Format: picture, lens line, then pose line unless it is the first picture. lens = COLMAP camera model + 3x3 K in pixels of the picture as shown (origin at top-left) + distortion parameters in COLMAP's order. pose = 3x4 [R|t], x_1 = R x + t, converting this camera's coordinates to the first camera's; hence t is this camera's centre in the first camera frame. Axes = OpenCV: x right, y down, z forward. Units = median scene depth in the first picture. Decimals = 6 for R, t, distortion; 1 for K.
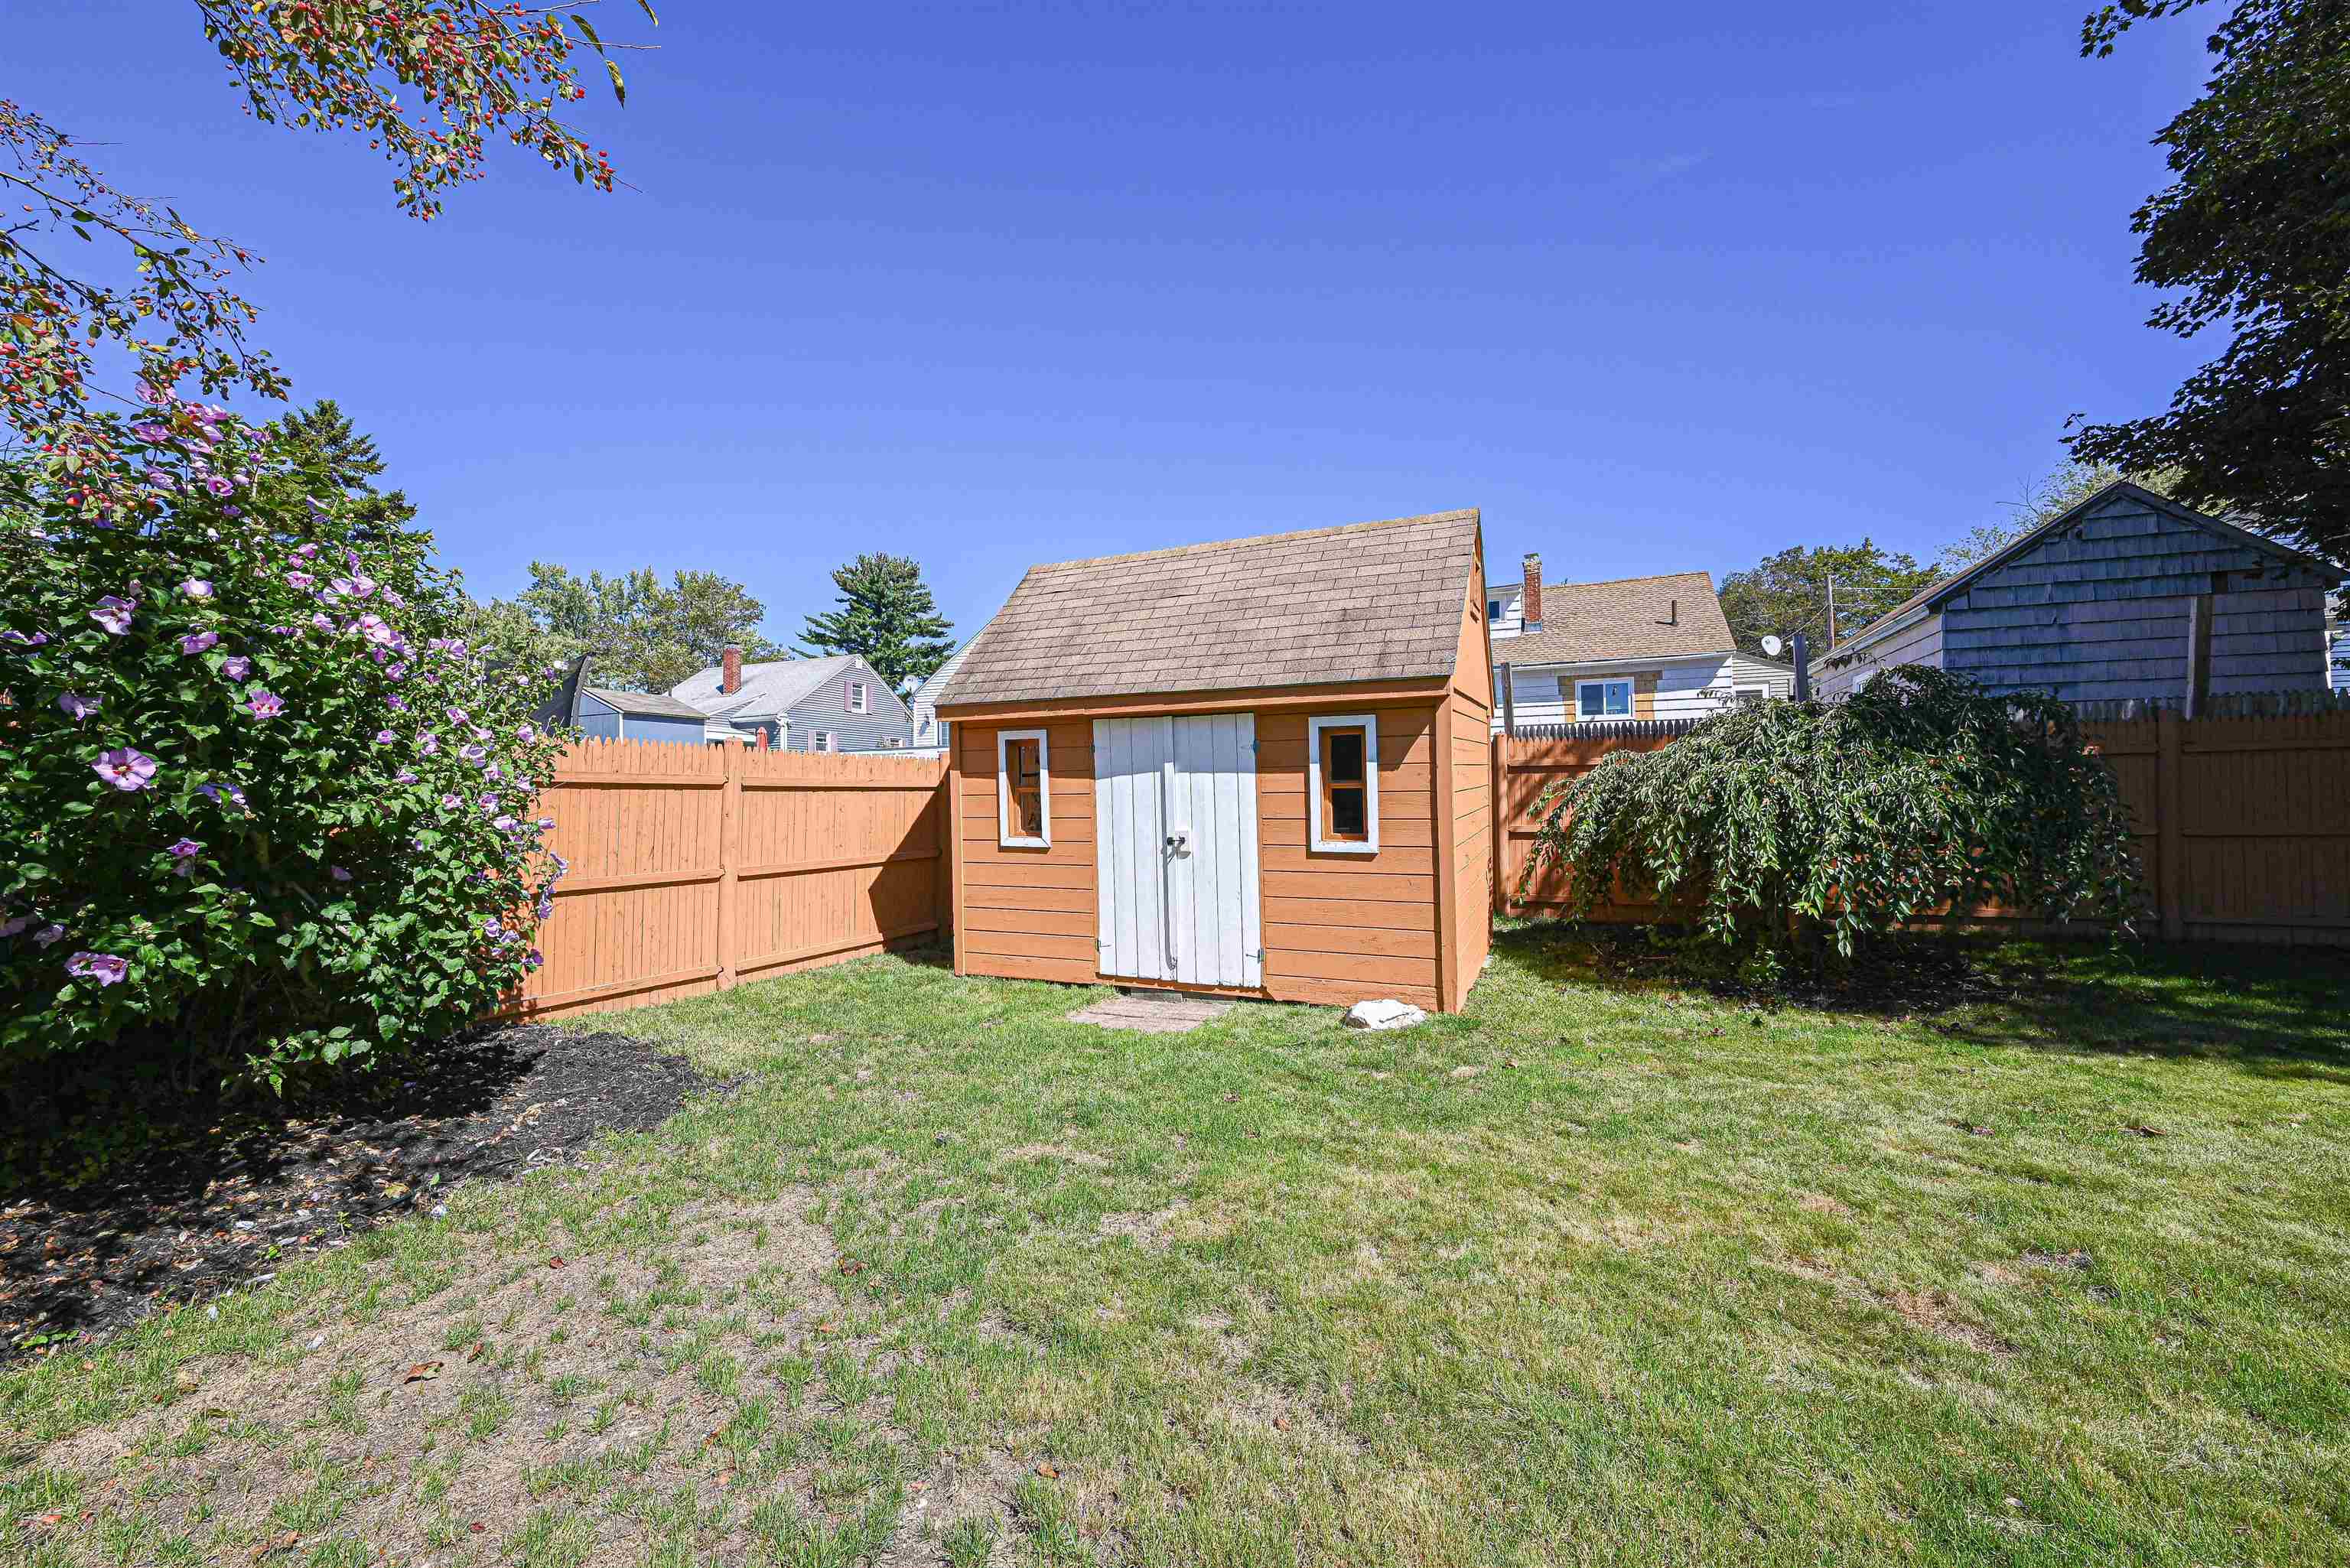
lens RADIAL K [[919.8, 0, 1175.4], [0, 919.8, 788.6], [0, 0, 1]] dist [-0.001776, -0.000167]
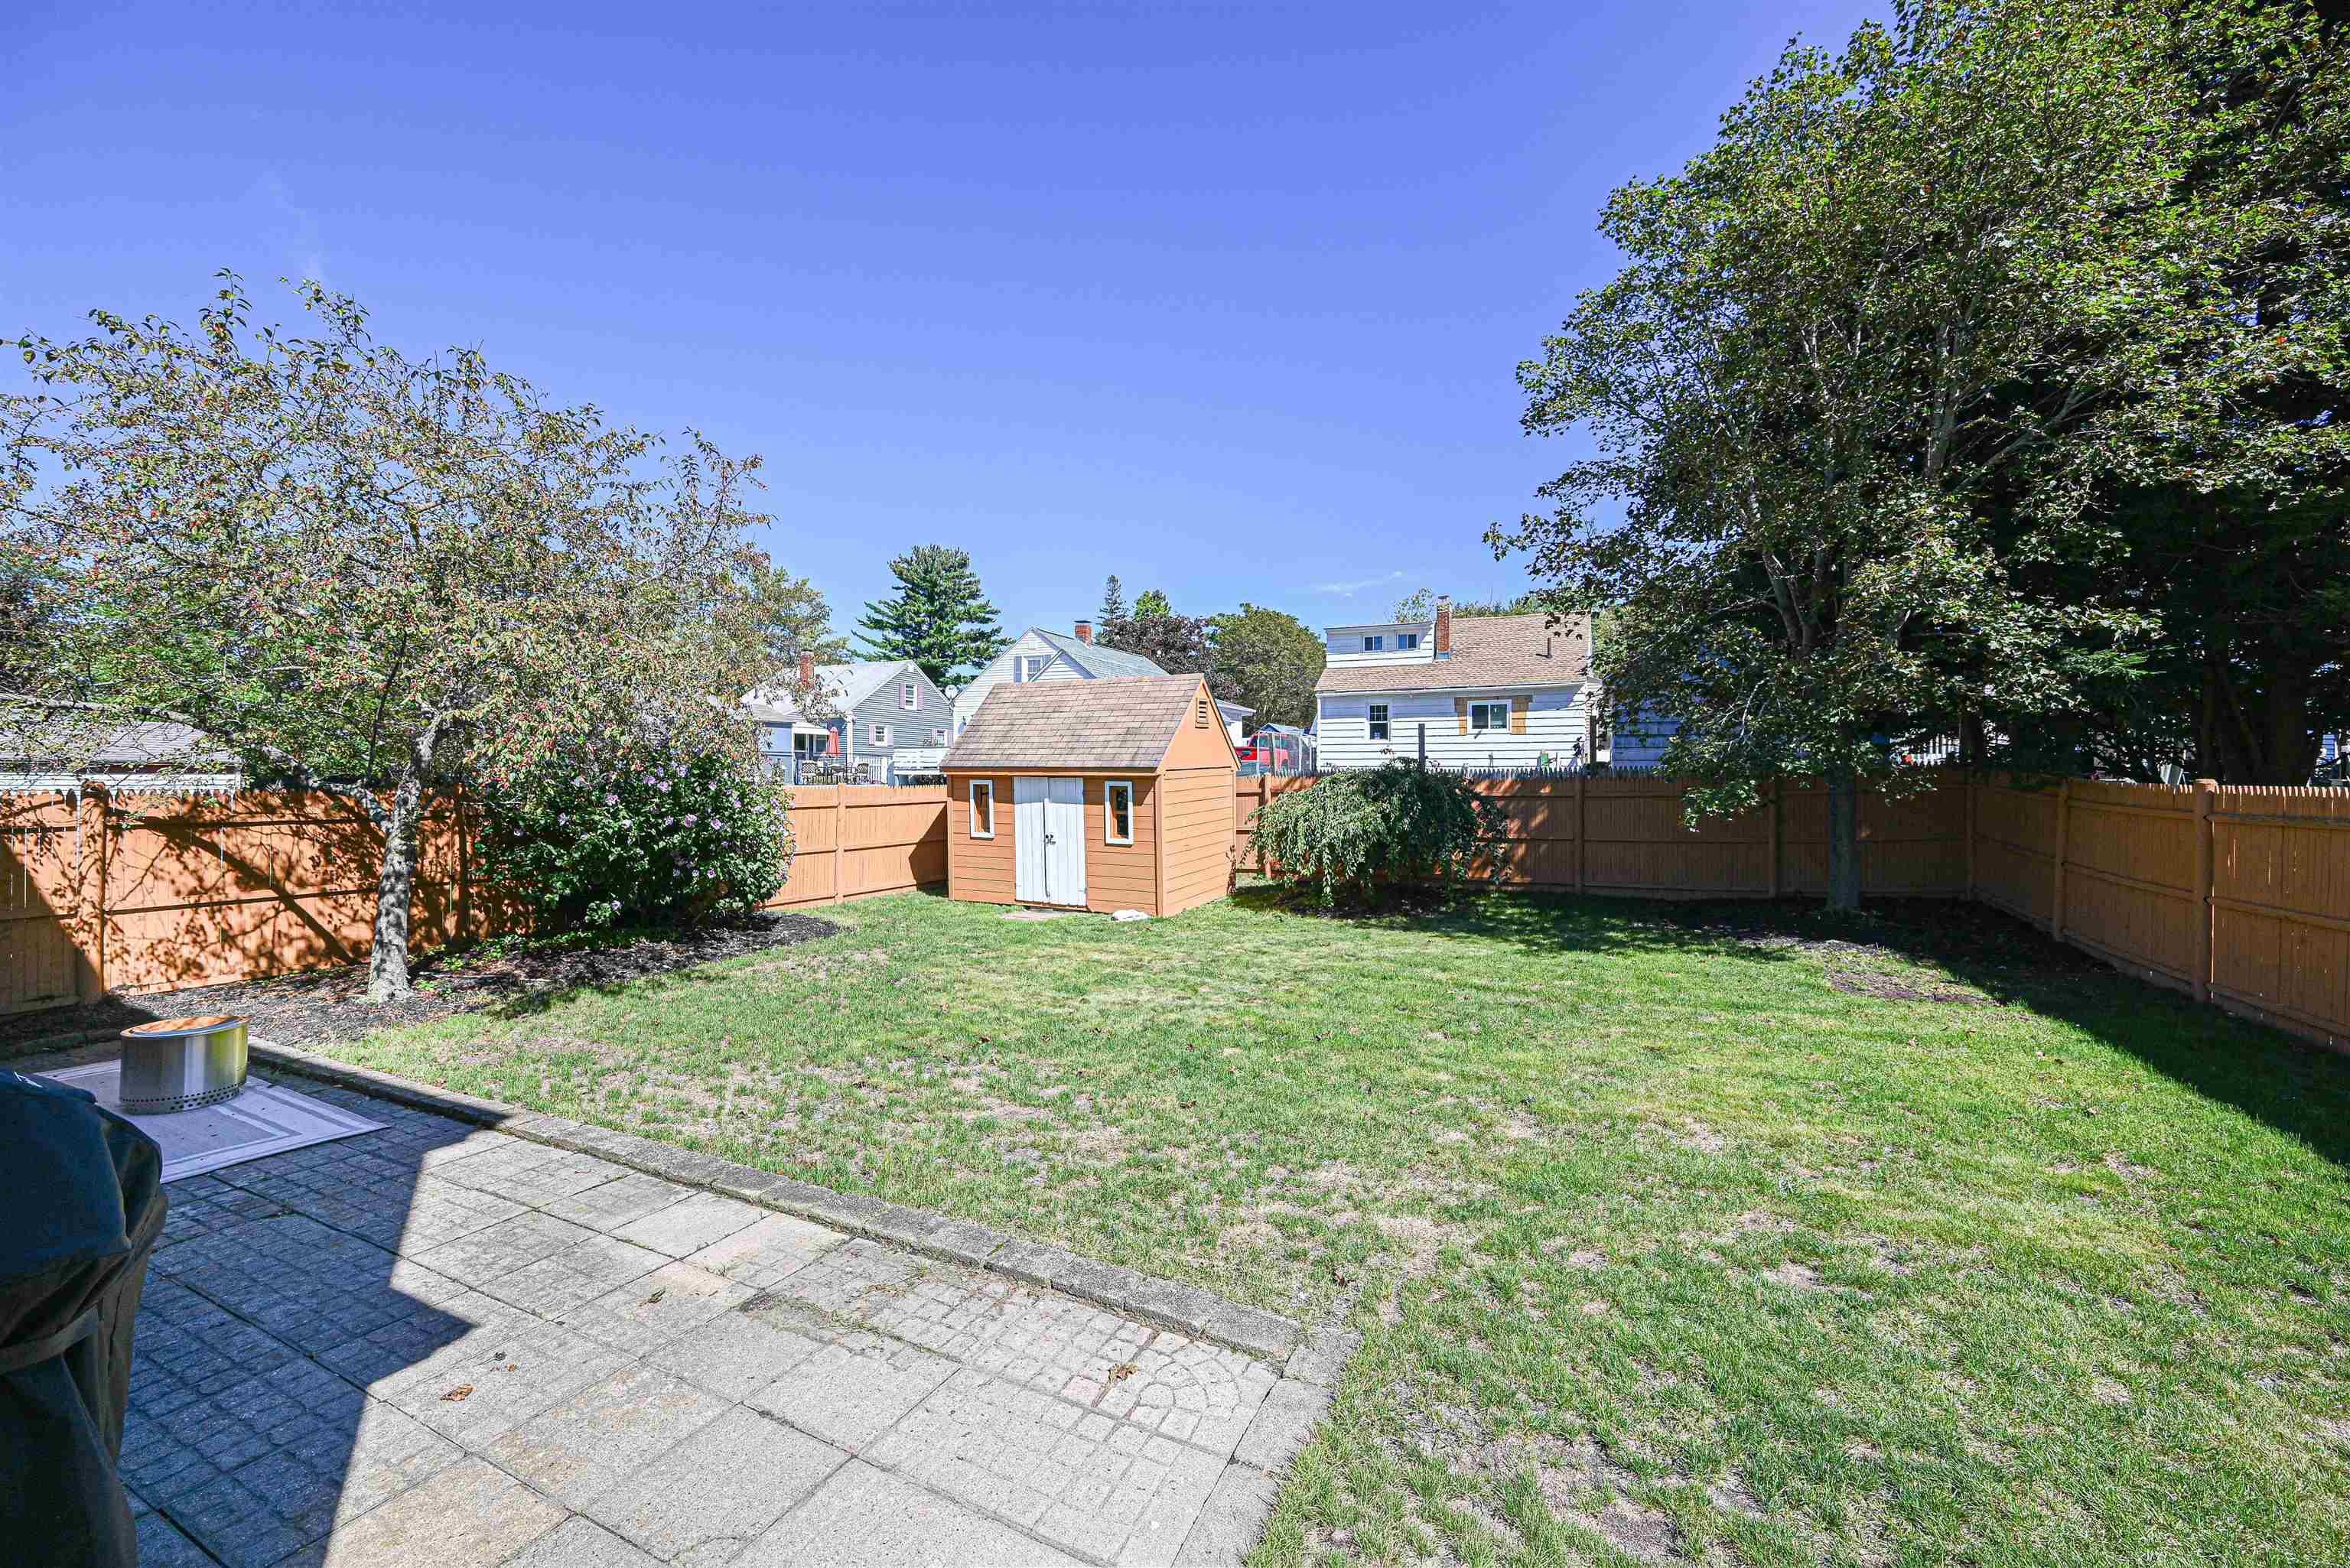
lens RADIAL K [[919.8, 0, 1175.5], [0, 919.8, 778.3], [0, 0, 1]] dist [-0.001776, -0.000167]
pose [[0.998453, 0.012233, -0.054238, 0.372937], [-0.011201, 0.999751, 0.019290, -0.111124], [0.054460, -0.018653, 0.998342, -1.007328]]
